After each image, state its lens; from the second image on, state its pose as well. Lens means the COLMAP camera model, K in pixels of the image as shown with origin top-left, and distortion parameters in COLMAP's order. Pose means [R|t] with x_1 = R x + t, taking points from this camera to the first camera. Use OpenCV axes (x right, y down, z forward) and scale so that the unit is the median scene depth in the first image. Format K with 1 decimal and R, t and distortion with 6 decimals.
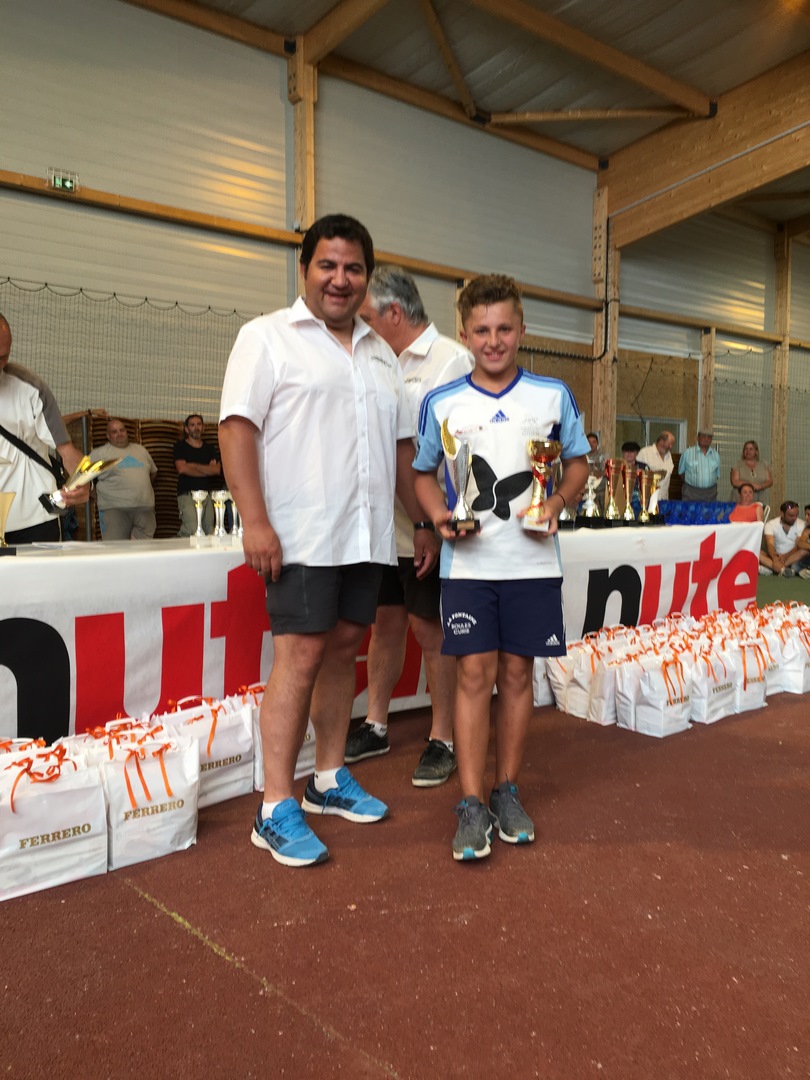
lens RADIAL K [[924.3, 0, 408.5], [0, 924.3, 537.3], [0, 0, 1]] dist [0.093672, -0.123122]
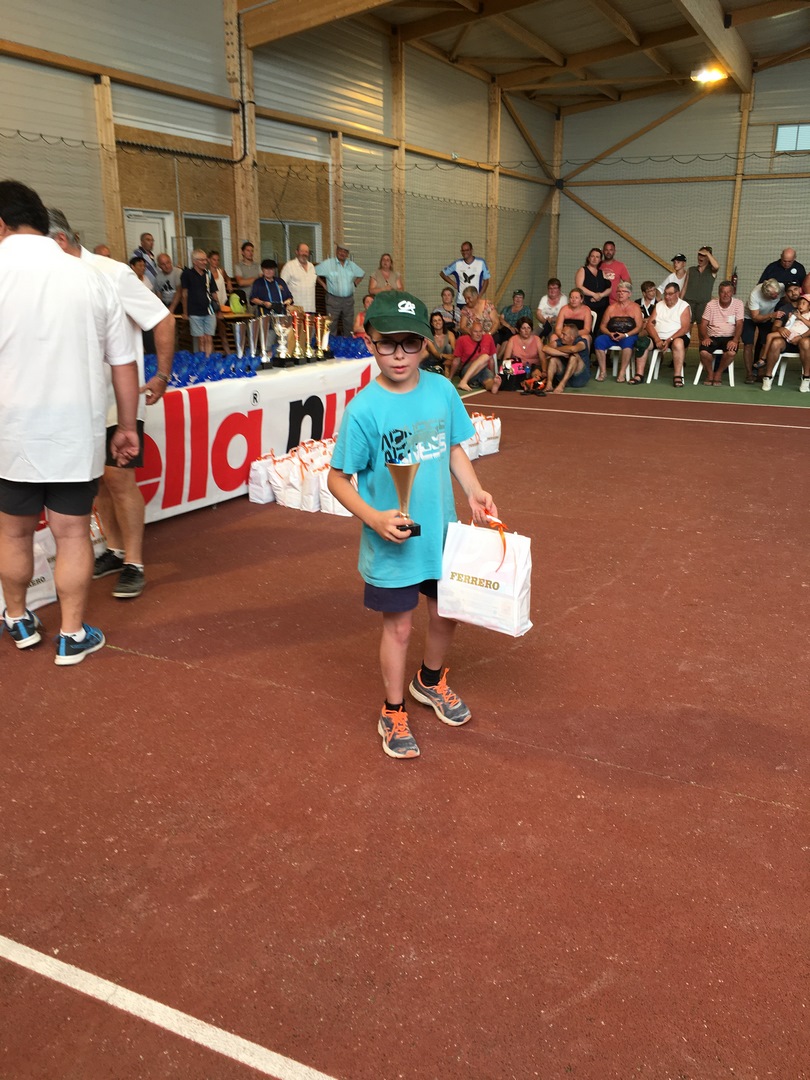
lens RADIAL K [[924.3, 0, 408.5], [0, 924.3, 537.3], [0, 0, 1]] dist [0.093672, -0.123122]
pose [[0.924071, -0.107360, 0.366832, -0.080572], [0.019822, 0.971911, 0.234514, -0.042621], [-0.381706, -0.209436, 0.900243, -0.164944]]
